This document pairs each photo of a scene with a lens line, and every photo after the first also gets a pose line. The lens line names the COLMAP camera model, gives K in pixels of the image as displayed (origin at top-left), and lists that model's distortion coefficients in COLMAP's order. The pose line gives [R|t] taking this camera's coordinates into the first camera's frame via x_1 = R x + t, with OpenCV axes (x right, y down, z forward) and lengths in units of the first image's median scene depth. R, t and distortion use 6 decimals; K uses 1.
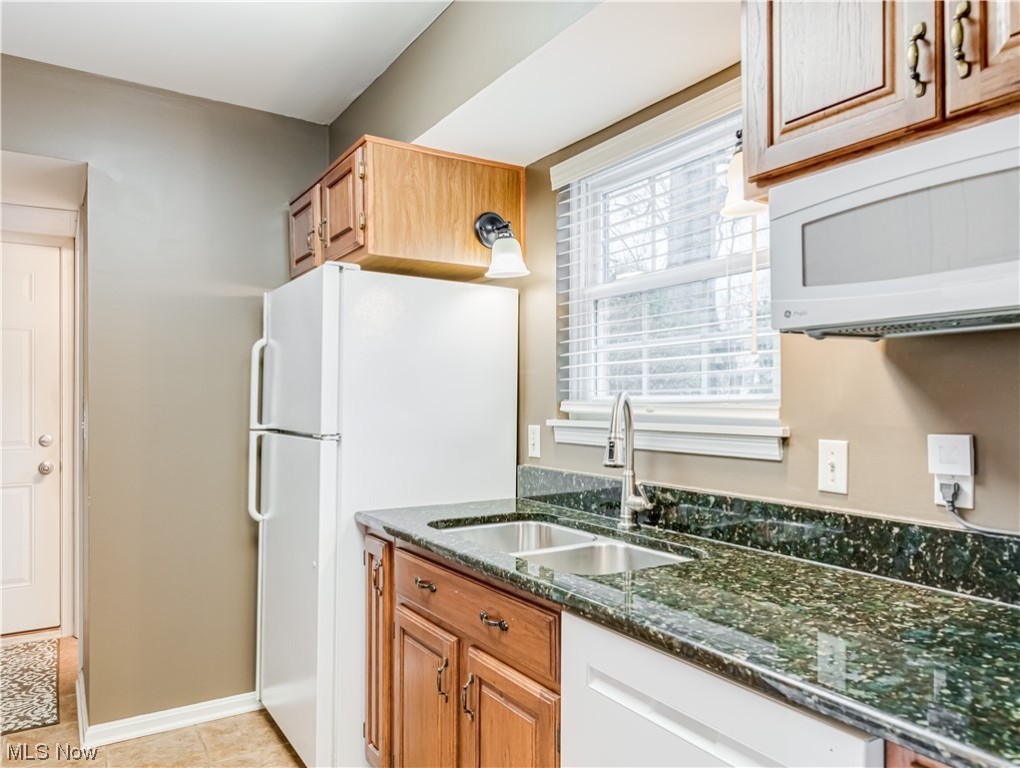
lens RADIAL K [[706.3, 0, 509.3], [0, 706.3, 388.3], [0, 0, 1]] dist [0.004585, 0.002370]
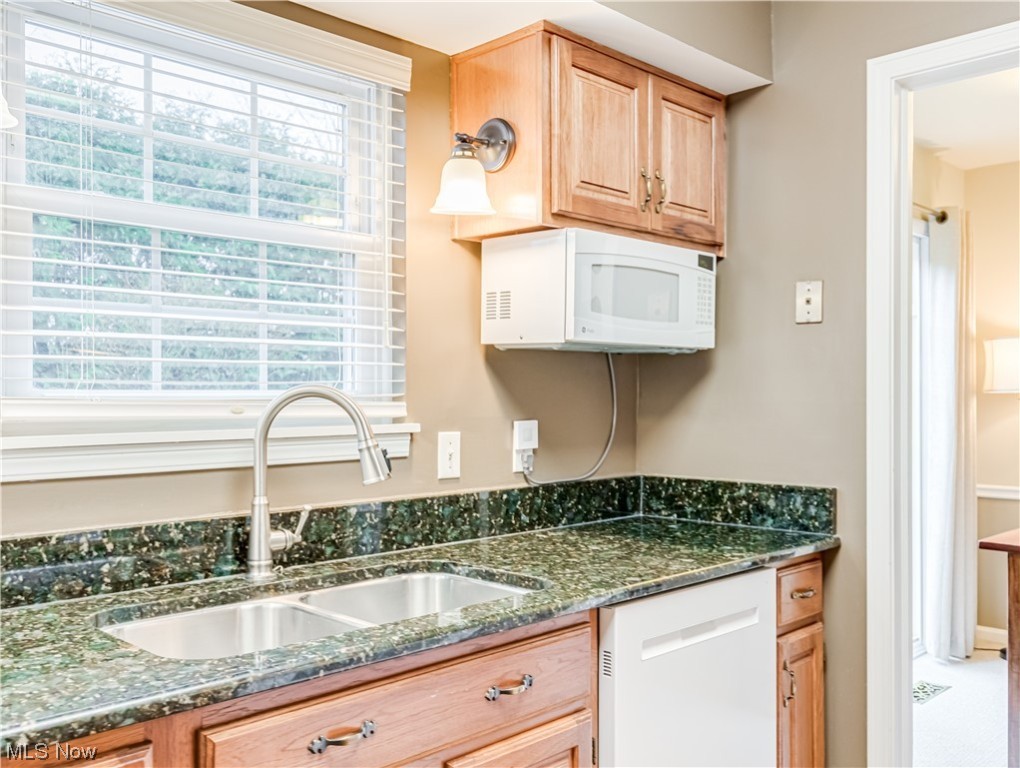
lens RADIAL K [[915.7, 0, 509.6], [0, 915.7, 386.5], [0, 0, 1]] dist [-0.004439, -0.001041]
pose [[-0.210169, 0.012960, 0.977579, -0.906073], [-0.010761, 0.999821, -0.015568, 0.021041], [-0.977606, -0.013791, -0.209992, 1.115491]]
